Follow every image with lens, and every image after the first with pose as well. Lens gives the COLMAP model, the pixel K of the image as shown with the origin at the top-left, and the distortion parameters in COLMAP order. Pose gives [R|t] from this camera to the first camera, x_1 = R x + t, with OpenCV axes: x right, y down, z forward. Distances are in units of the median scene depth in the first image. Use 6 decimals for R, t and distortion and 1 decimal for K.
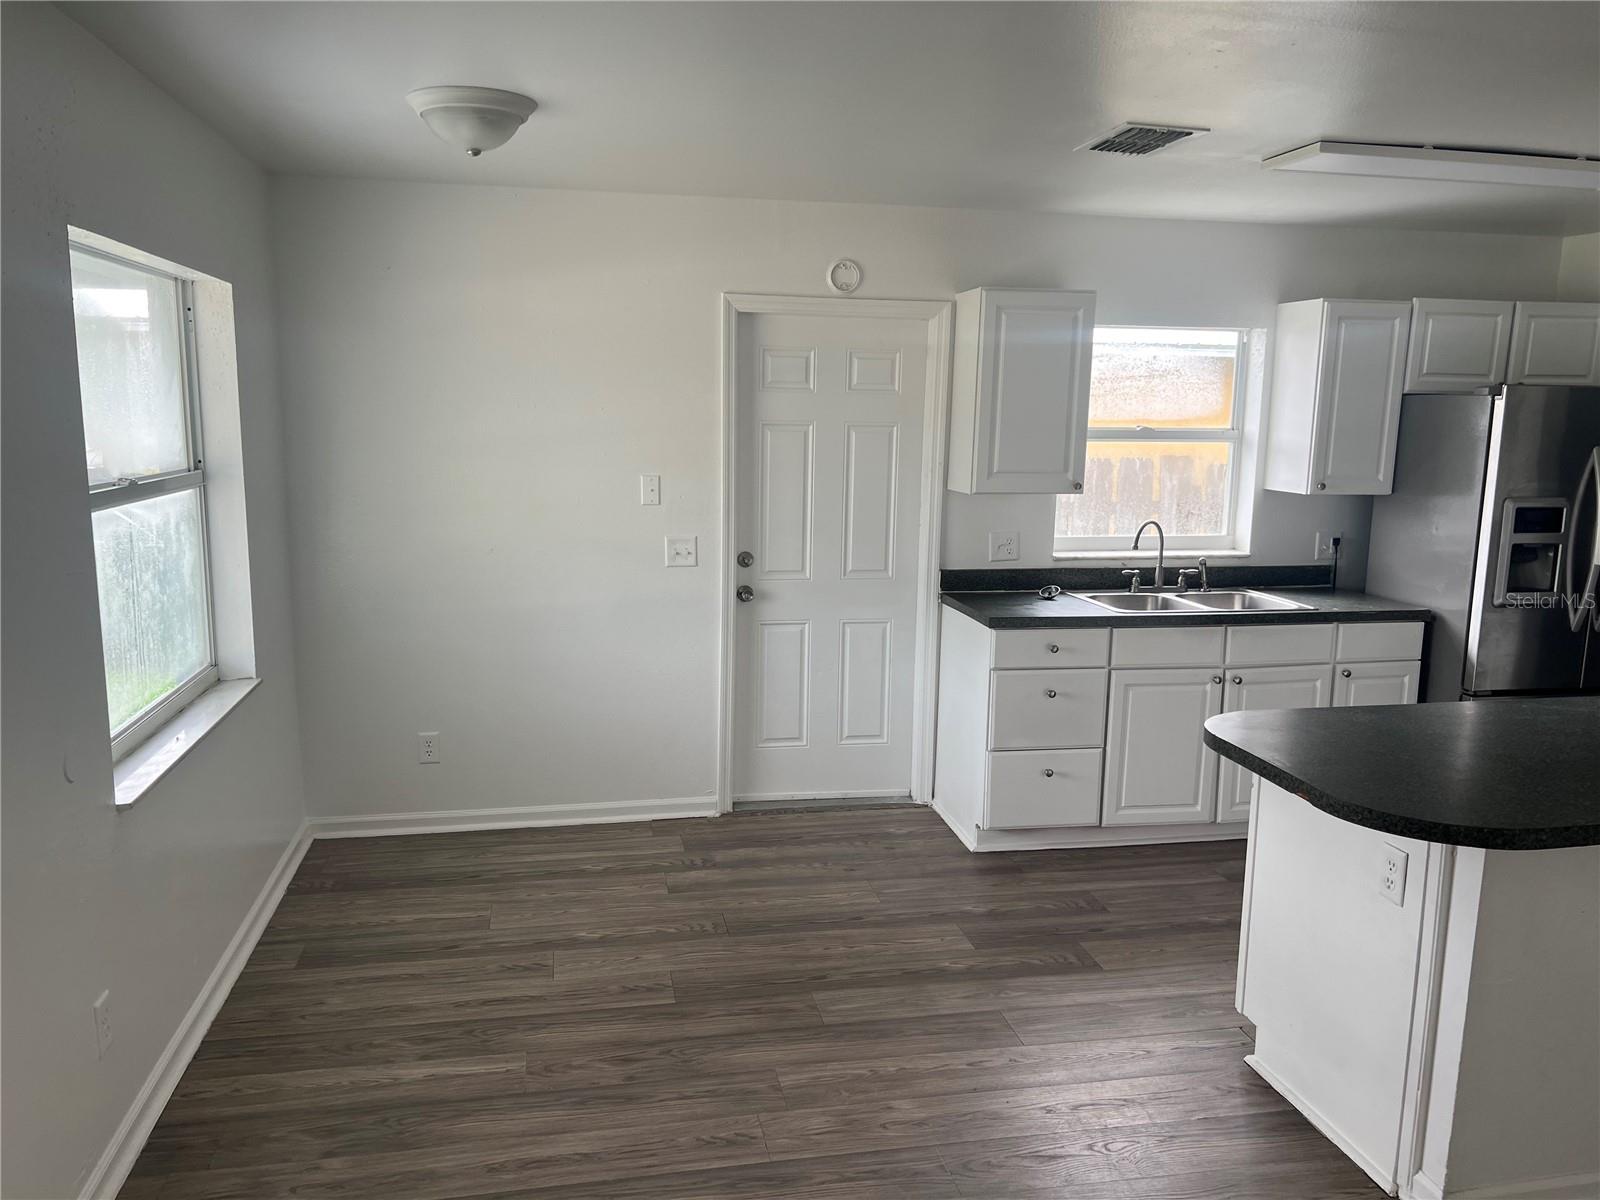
lens RADIAL K [[1203.9, 0, 798.2], [0, 1203.9, 608.9], [0, 0, 1]] dist [0.051068, -0.062989]
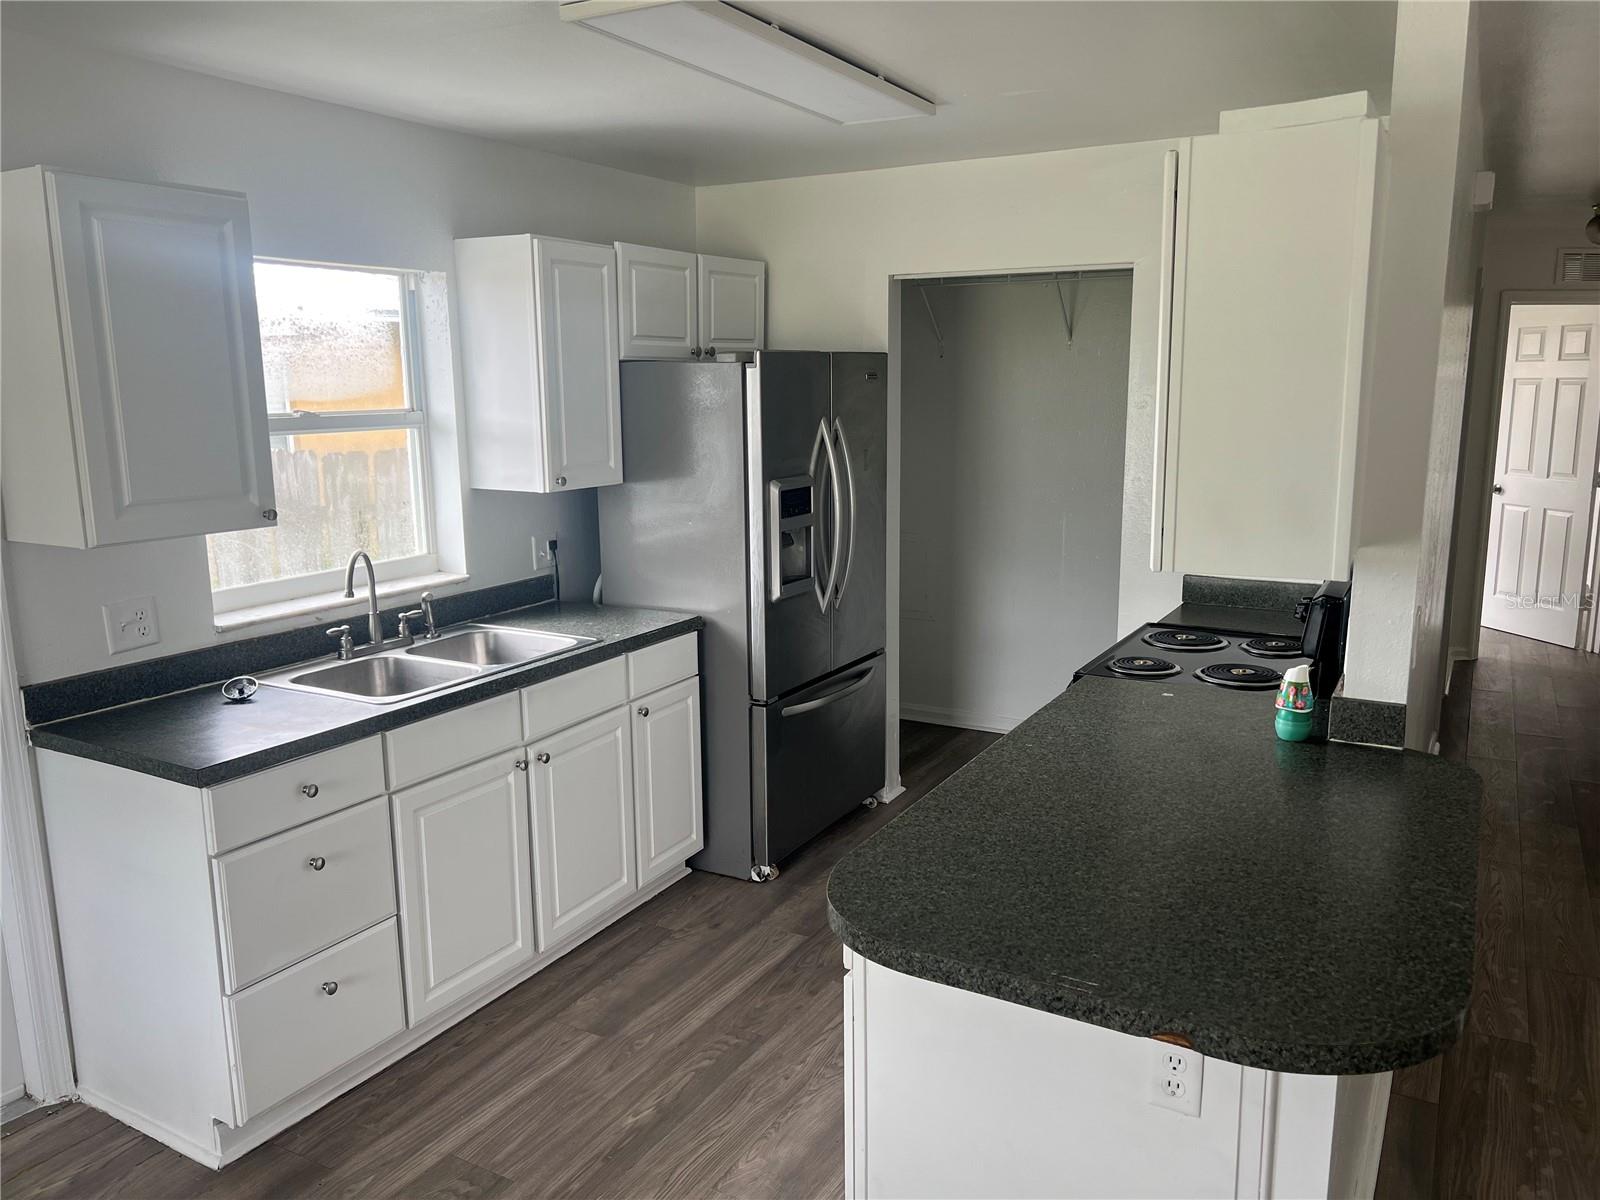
lens RADIAL K [[1203.9, 0, 798.2], [0, 1203.9, 608.9], [0, 0, 1]] dist [0.051068, -0.062989]
pose [[0.648278, -0.165429, 0.743216, -0.058347], [0.143308, 0.985177, 0.094284, -0.070779], [-0.747796, 0.045386, 0.662375, 0.374558]]
